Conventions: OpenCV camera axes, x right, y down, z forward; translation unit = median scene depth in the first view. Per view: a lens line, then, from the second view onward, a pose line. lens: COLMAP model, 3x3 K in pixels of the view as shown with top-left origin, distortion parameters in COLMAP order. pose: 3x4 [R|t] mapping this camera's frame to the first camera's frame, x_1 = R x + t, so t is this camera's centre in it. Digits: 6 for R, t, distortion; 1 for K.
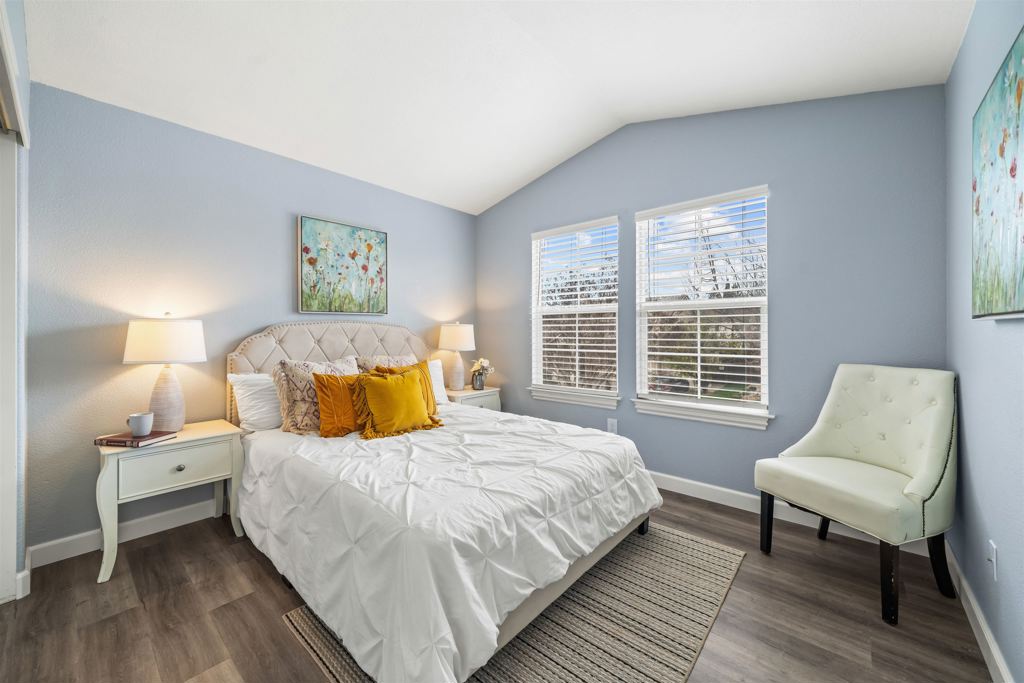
lens RADIAL K [[387.2, 0, 512.2], [0, 387.2, 330.7], [0, 0, 1]] dist [-0.002568, -0.000354]
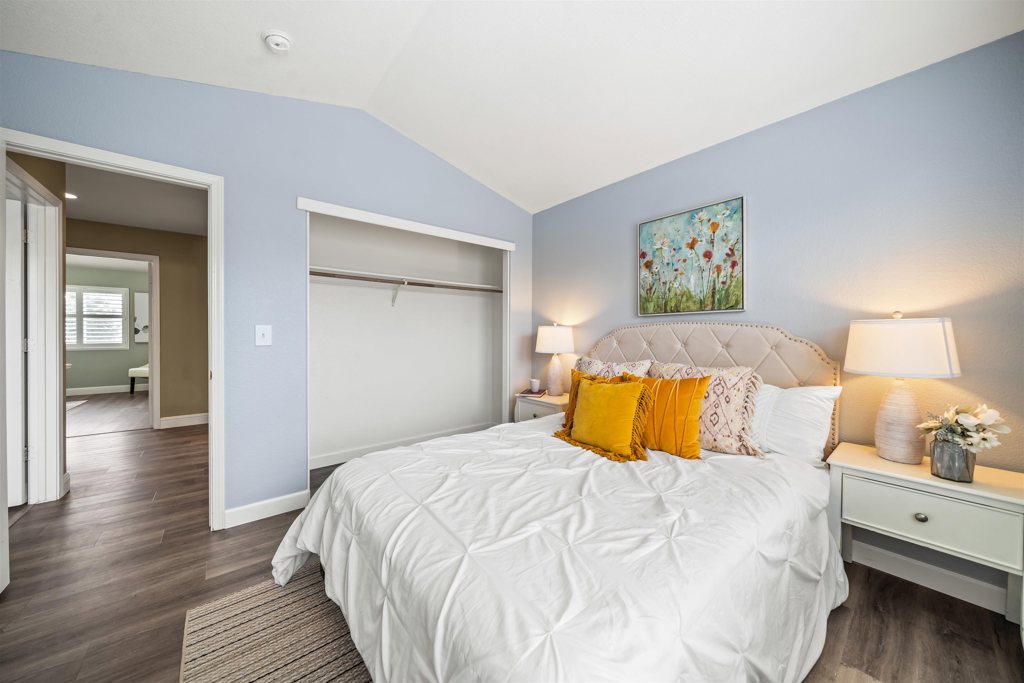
lens RADIAL K [[354.7, 0, 510.4], [0, 354.7, 338.3], [0, 0, 1]] dist [-0.001902, -0.000150]
pose [[-0.163038, 0.016009, -0.986490, 0.446004], [0.002093, 0.999872, 0.015880, -0.001111], [0.986618, 0.000524, -0.163050, 0.764161]]
